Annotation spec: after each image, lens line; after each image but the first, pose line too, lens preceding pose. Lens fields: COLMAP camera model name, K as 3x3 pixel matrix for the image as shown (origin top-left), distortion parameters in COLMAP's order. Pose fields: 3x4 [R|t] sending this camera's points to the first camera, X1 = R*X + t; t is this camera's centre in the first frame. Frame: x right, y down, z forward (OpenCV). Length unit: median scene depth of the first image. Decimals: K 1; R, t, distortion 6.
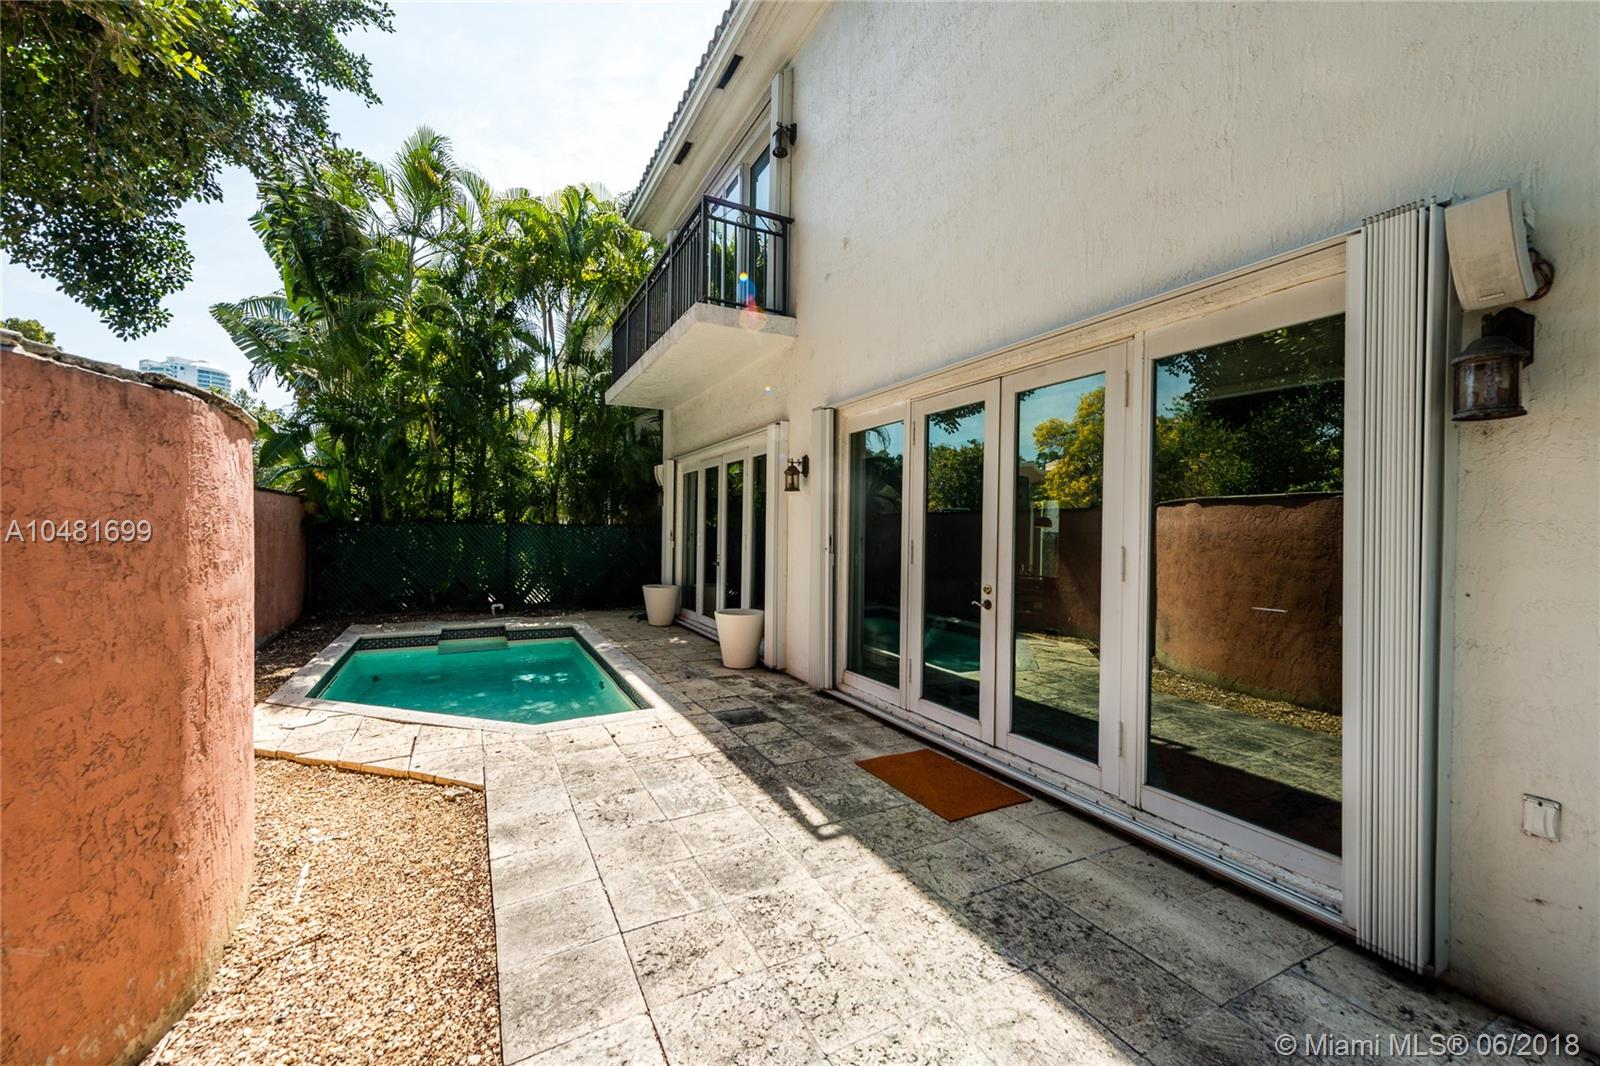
lens RADIAL K [[624.1, 0, 801.1], [0, 624.1, 531.3], [0, 0, 1]] dist [0.007408, -0.001528]
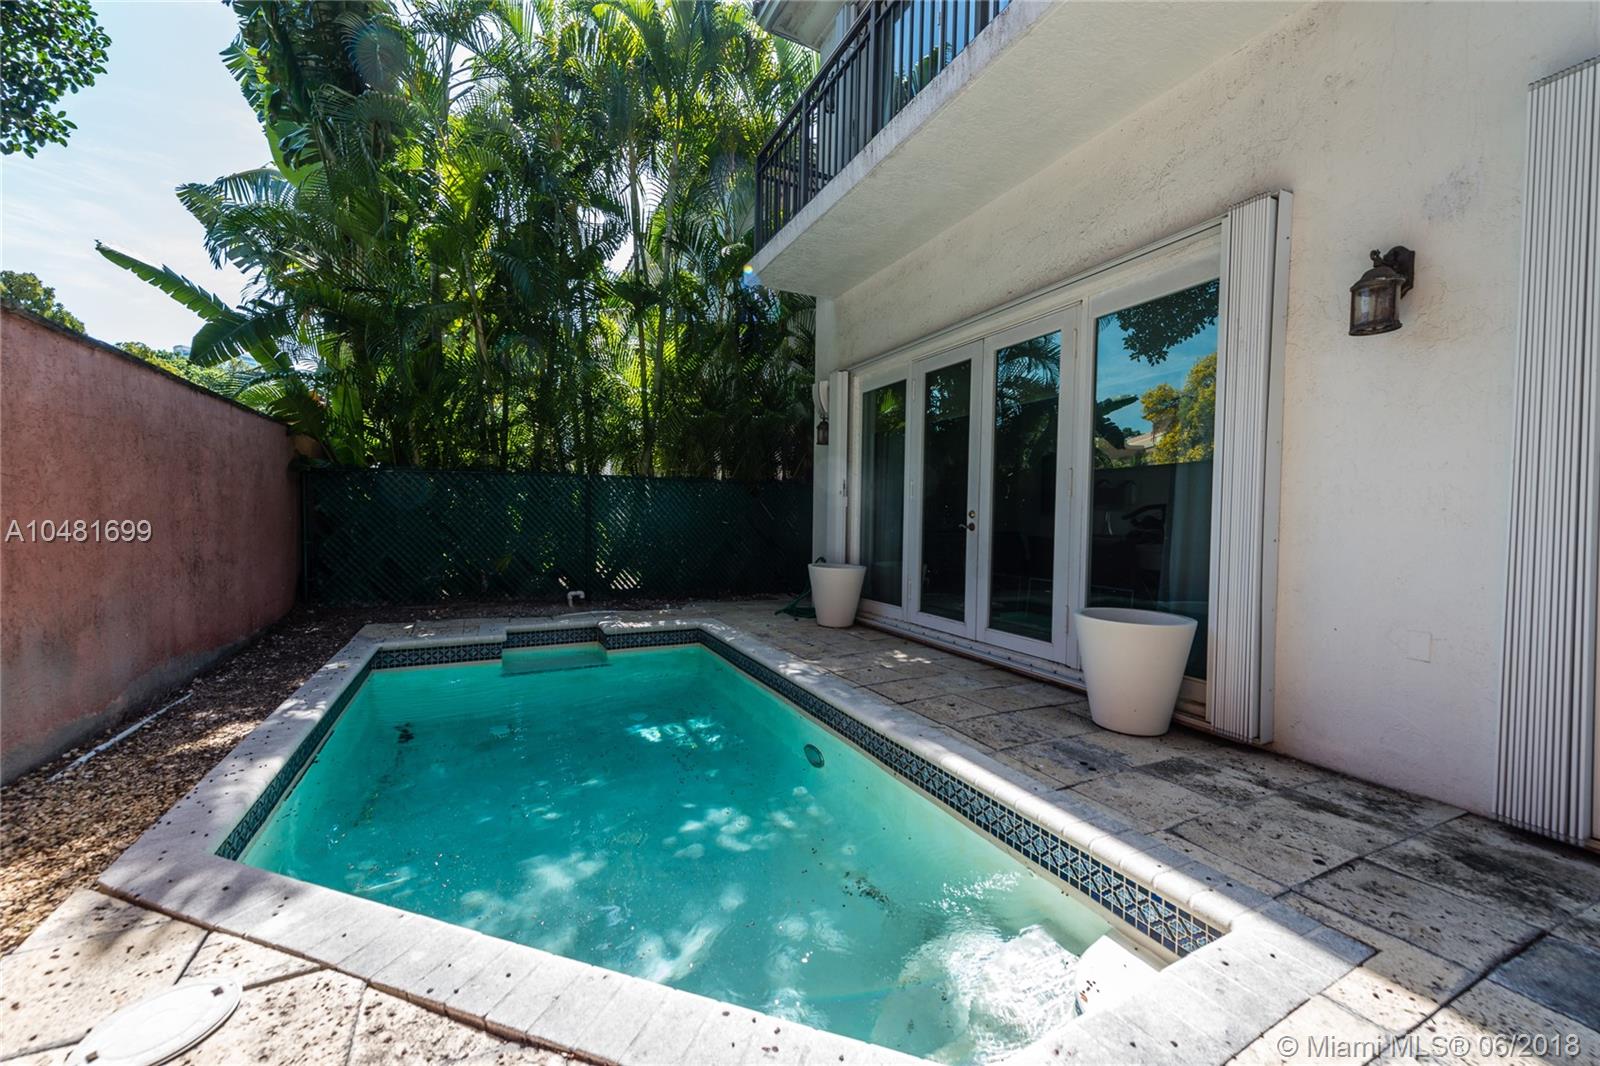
lens RADIAL K [[624.1, 0, 799.0], [0, 624.1, 529.1], [0, 0, 1]] dist [0.007408, -0.001528]
pose [[0.999436, -0.000730, -0.033570, -0.244086], [0.001560, 0.999694, 0.024703, 0.035363], [0.033542, -0.024741, 0.999131, 0.362160]]
